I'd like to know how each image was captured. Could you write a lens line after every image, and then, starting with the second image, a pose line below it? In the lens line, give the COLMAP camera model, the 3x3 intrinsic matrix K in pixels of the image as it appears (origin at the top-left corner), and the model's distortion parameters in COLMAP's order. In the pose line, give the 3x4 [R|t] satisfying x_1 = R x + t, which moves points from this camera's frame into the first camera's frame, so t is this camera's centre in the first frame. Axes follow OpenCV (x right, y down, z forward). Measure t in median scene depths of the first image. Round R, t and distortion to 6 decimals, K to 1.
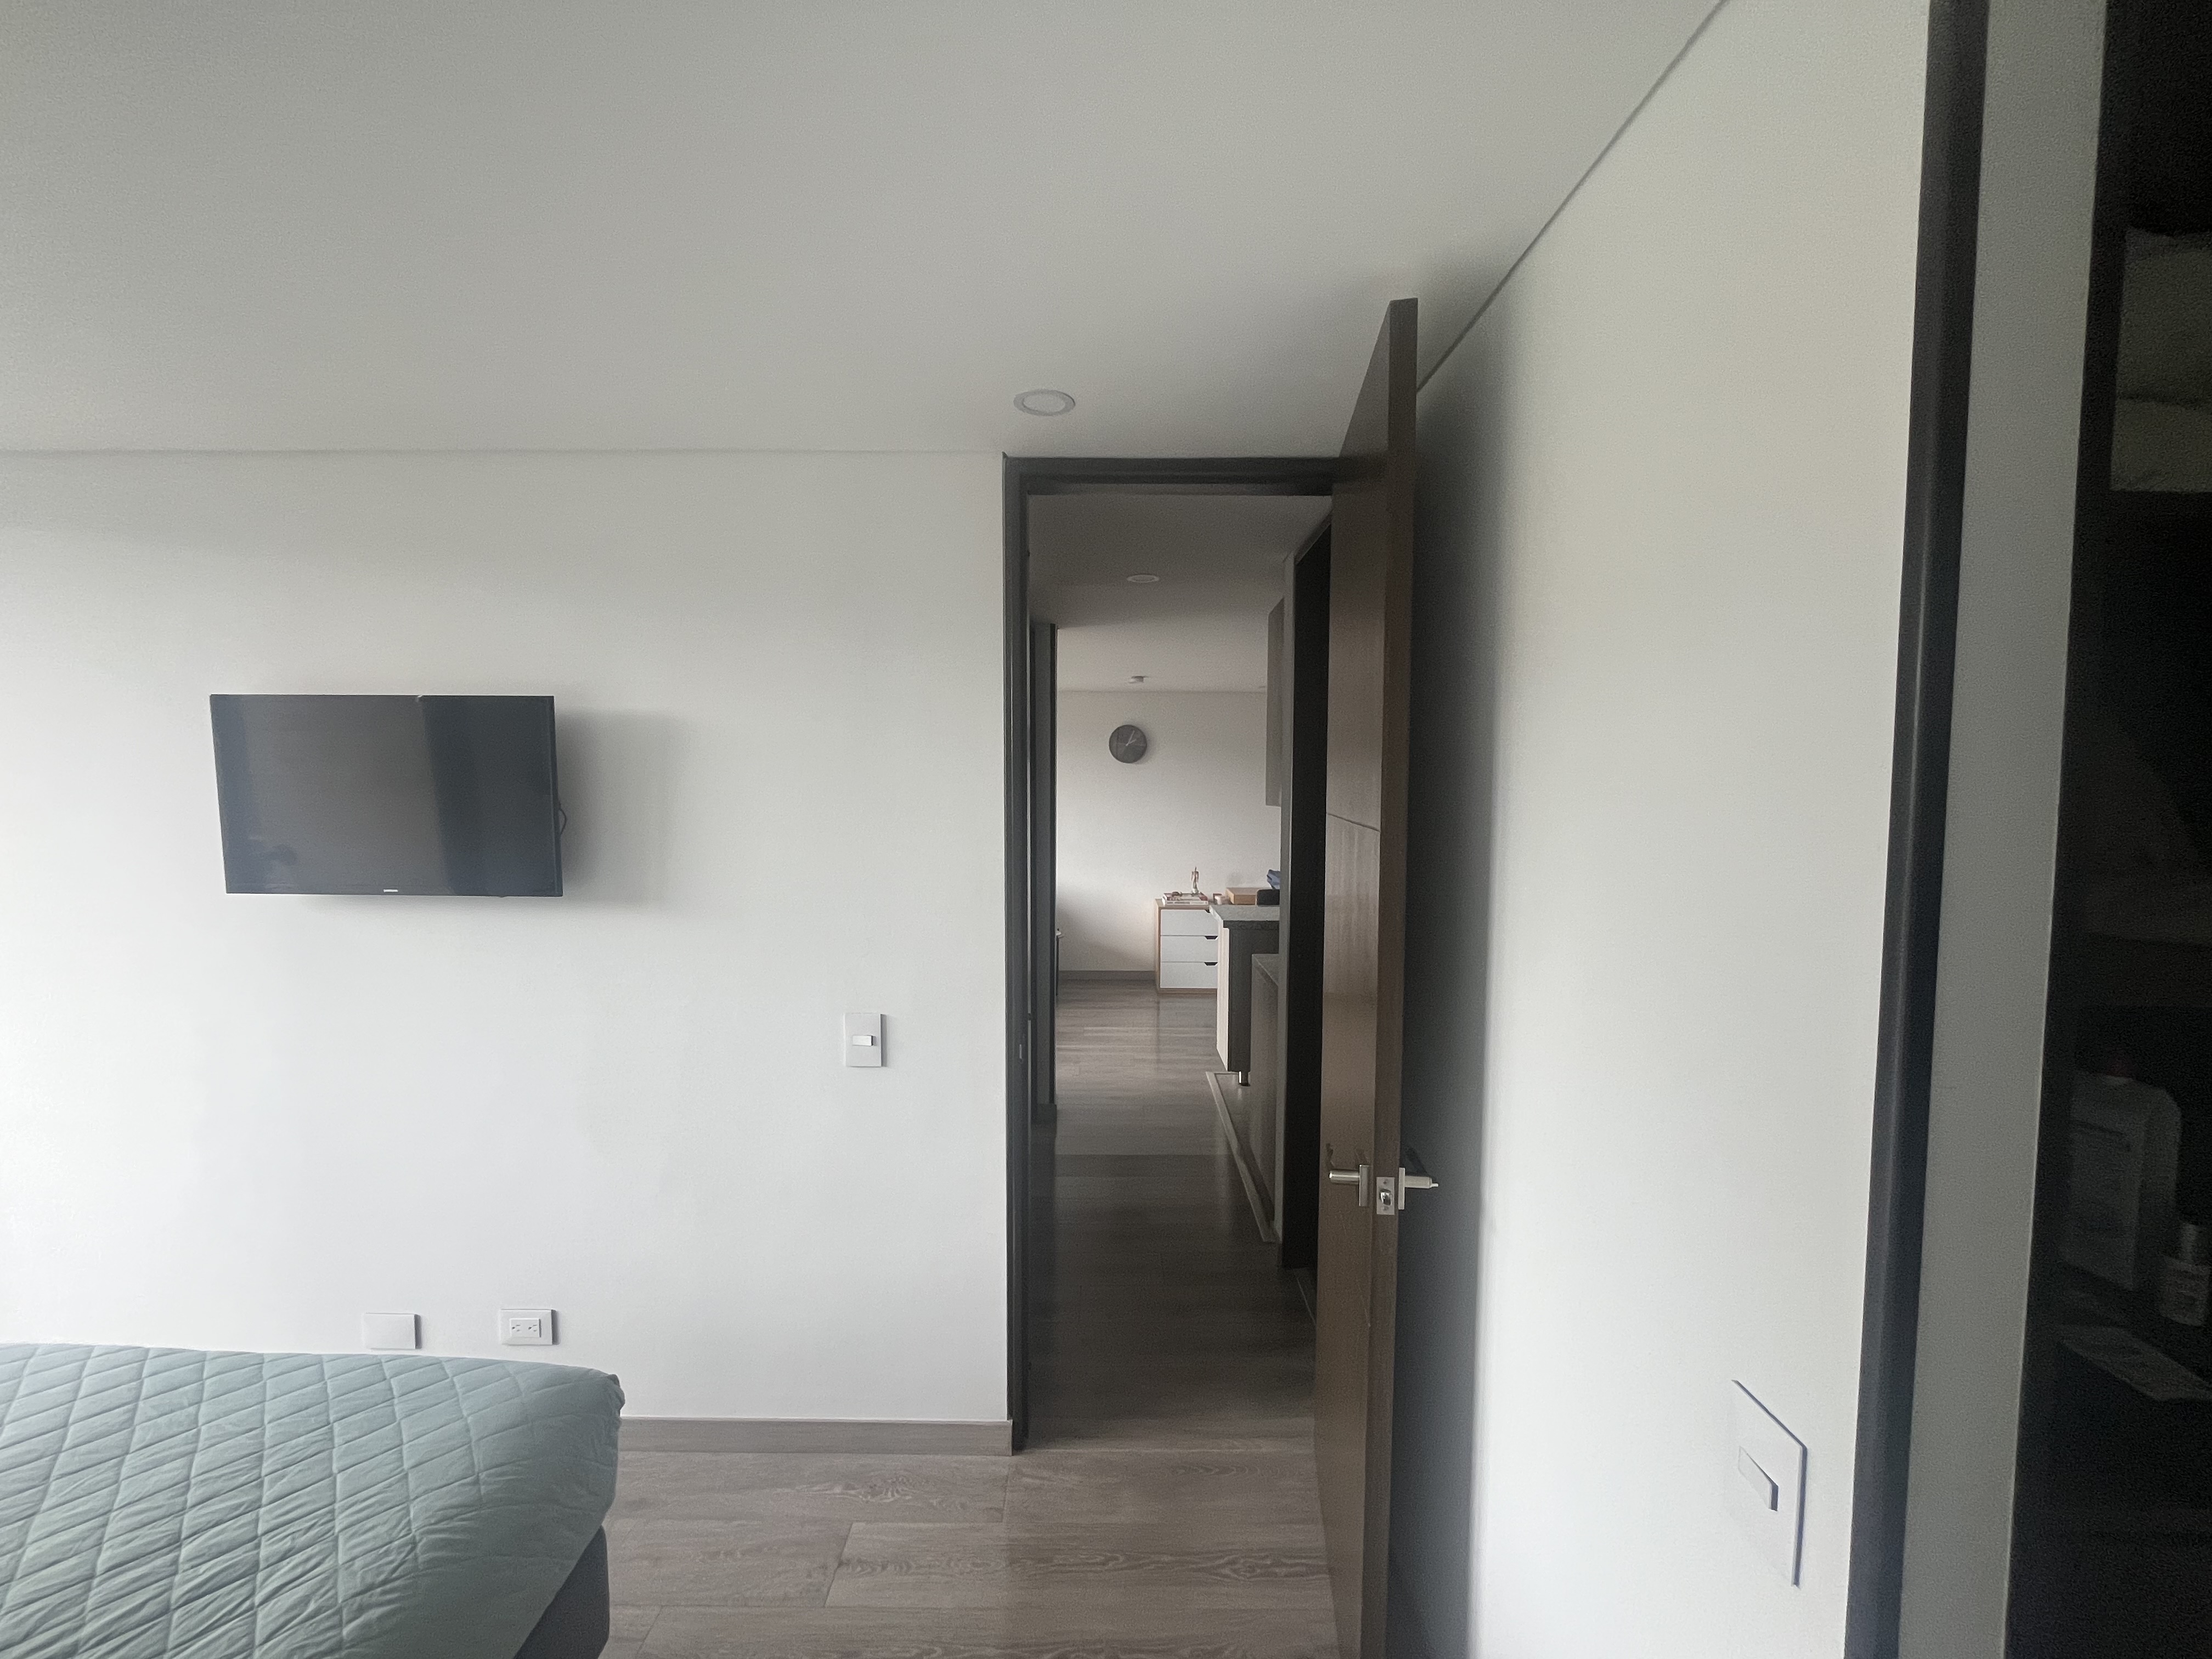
lens RADIAL K [[897.2, 0, 1101.4], [0, 897.2, 836.1], [0, 0, 1]] dist [-0.000836, 0.000400]
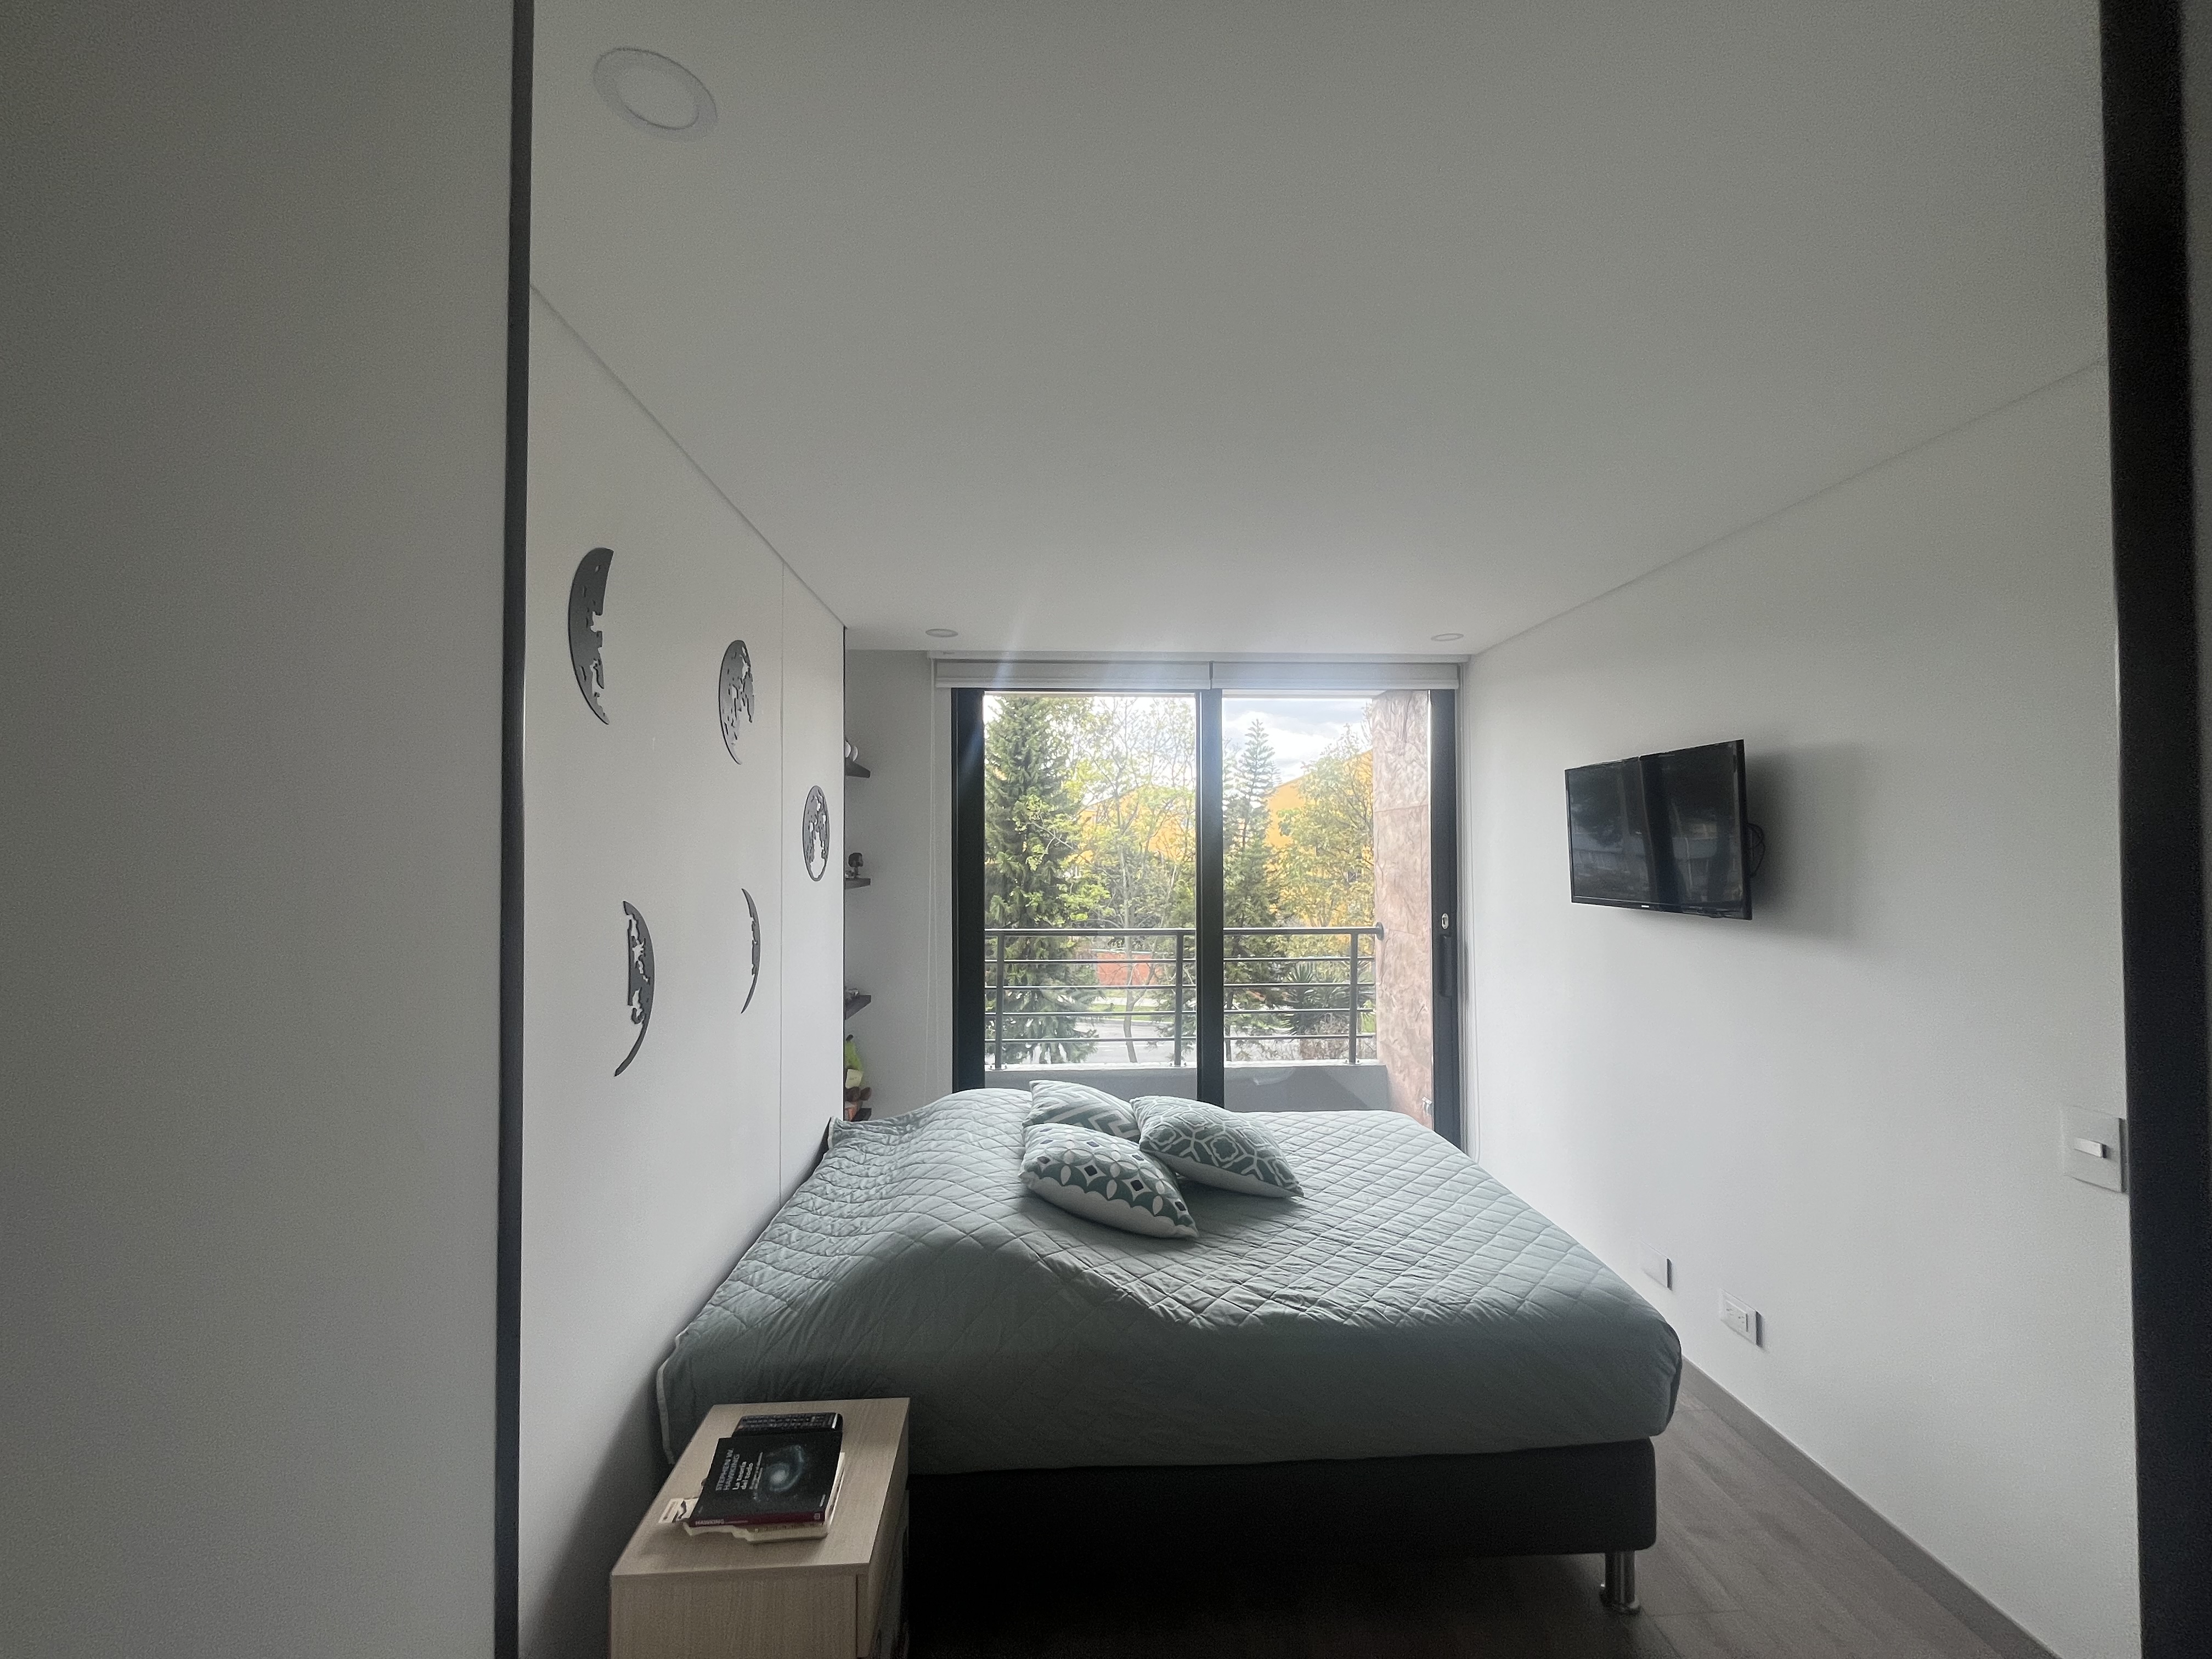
lens RADIAL K [[897.2, 0, 1101.4], [0, 897.2, 836.1], [0, 0, 1]] dist [-0.000836, 0.000400]
pose [[0.066150, -0.024028, -0.997520, 0.459061], [-0.048202, 0.998466, -0.027247, 0.033123], [0.996645, 0.049885, 0.064891, 0.134618]]
